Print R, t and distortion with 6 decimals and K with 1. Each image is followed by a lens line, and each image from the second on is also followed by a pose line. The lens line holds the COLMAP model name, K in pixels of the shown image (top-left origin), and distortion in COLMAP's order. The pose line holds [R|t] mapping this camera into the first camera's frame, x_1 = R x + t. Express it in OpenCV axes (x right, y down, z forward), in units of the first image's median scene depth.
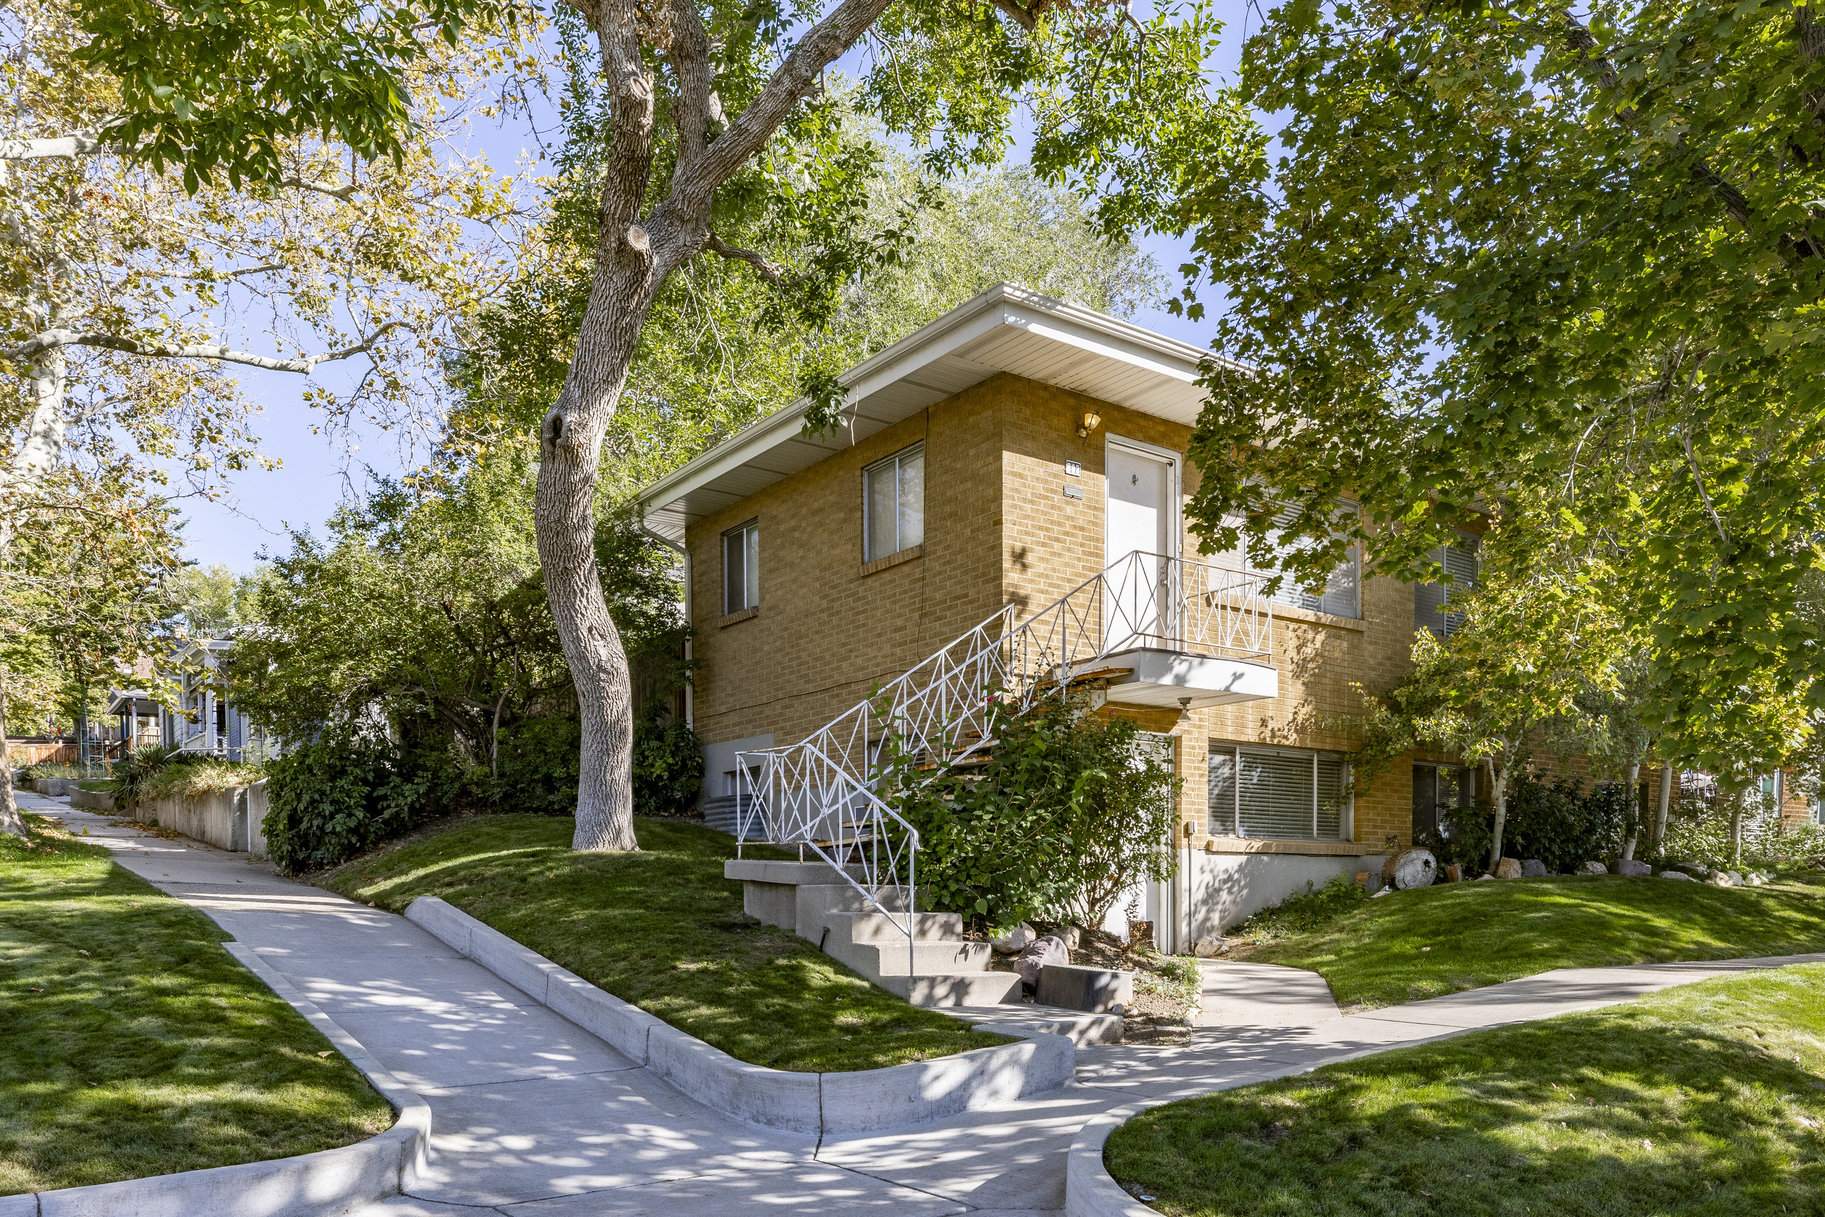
lens RADIAL K [[1357.9, 0, 907.6], [0, 1357.9, 927.5], [0, 0, 1]] dist [-0.002275, -0.001994]
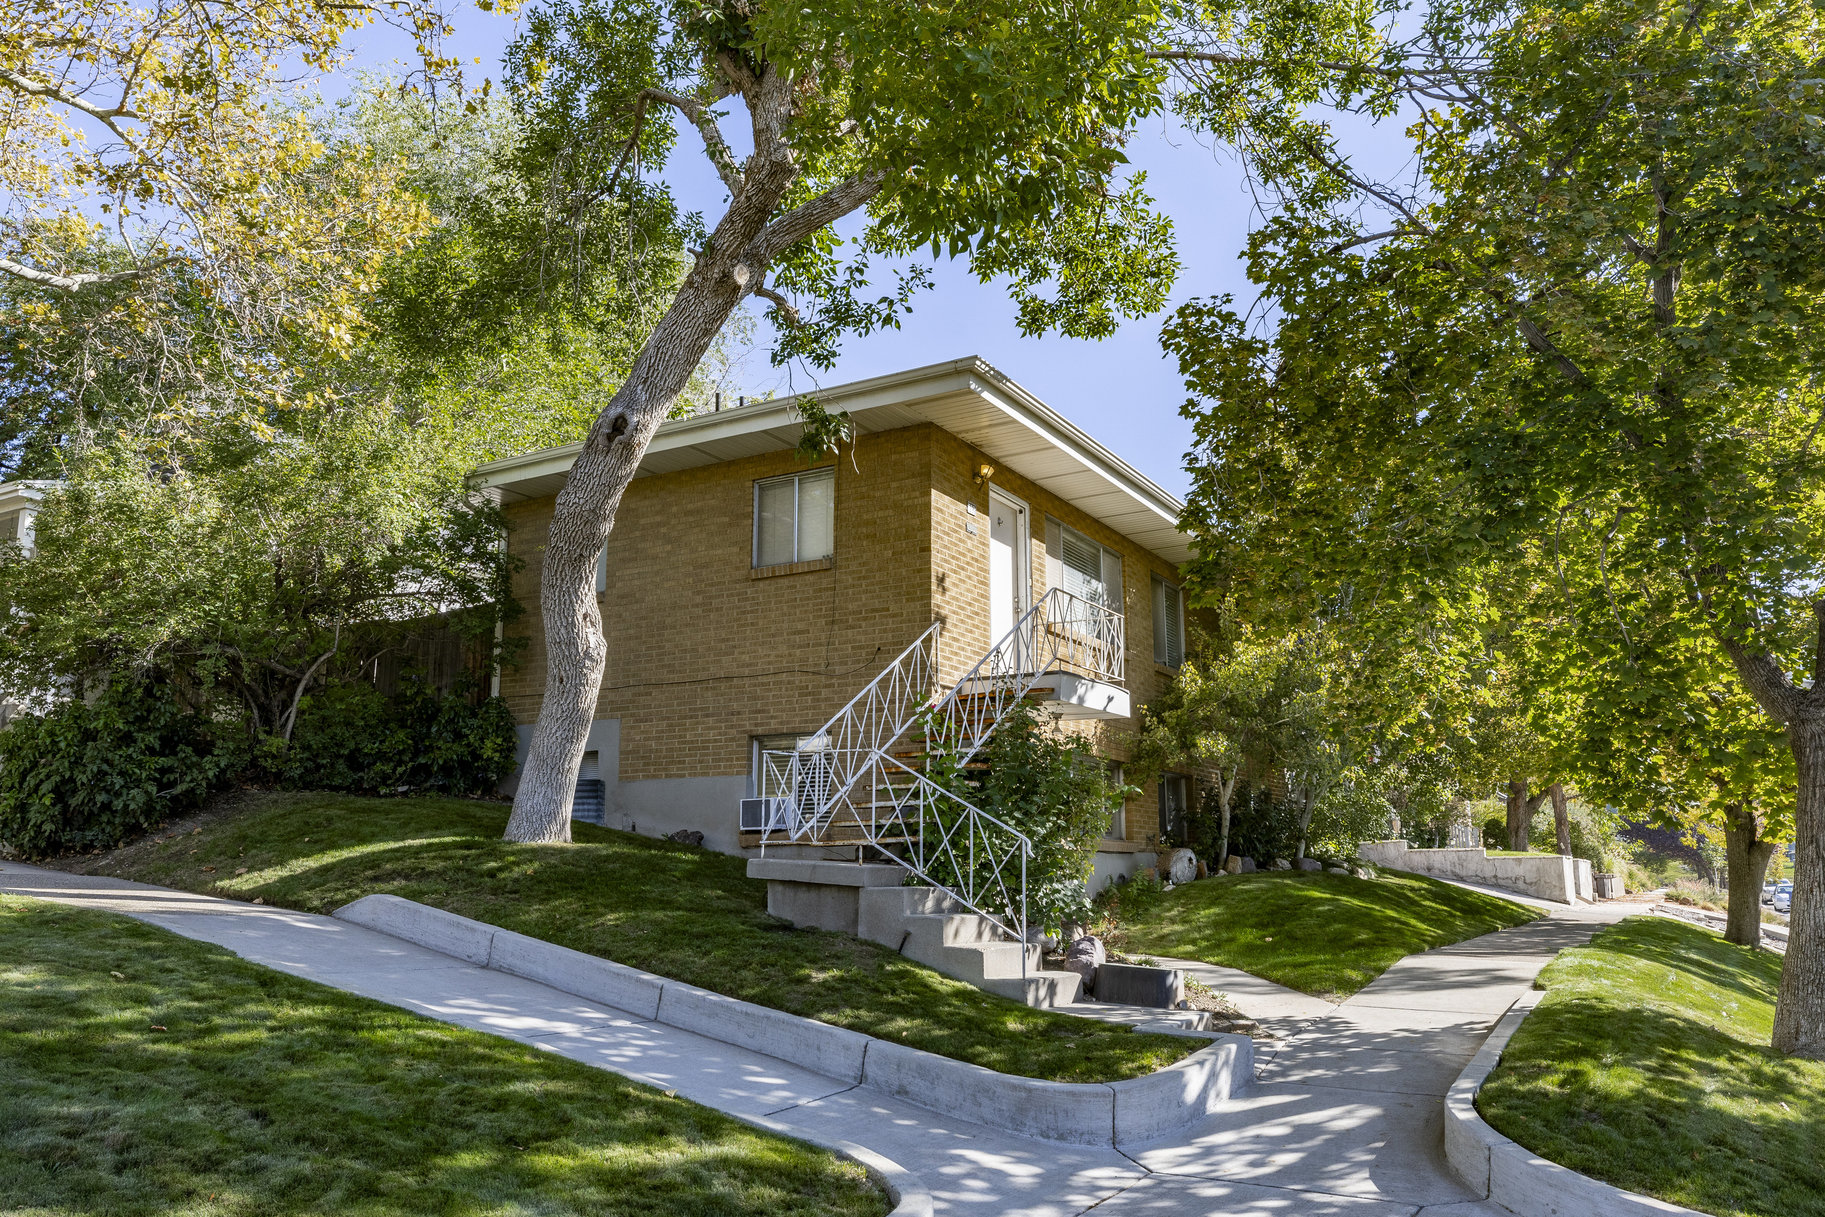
lens RADIAL K [[1316.2, 0, 912.5], [0, 1316.2, 608.5], [0, 0, 1]] dist [-0.000979, 0.001448]
pose [[0.915932, 0.086124, 0.391985, -0.360232], [0.000628, 0.976395, -0.215993, -0.017667], [-0.401334, 0.198081, 0.894257, 0.047390]]
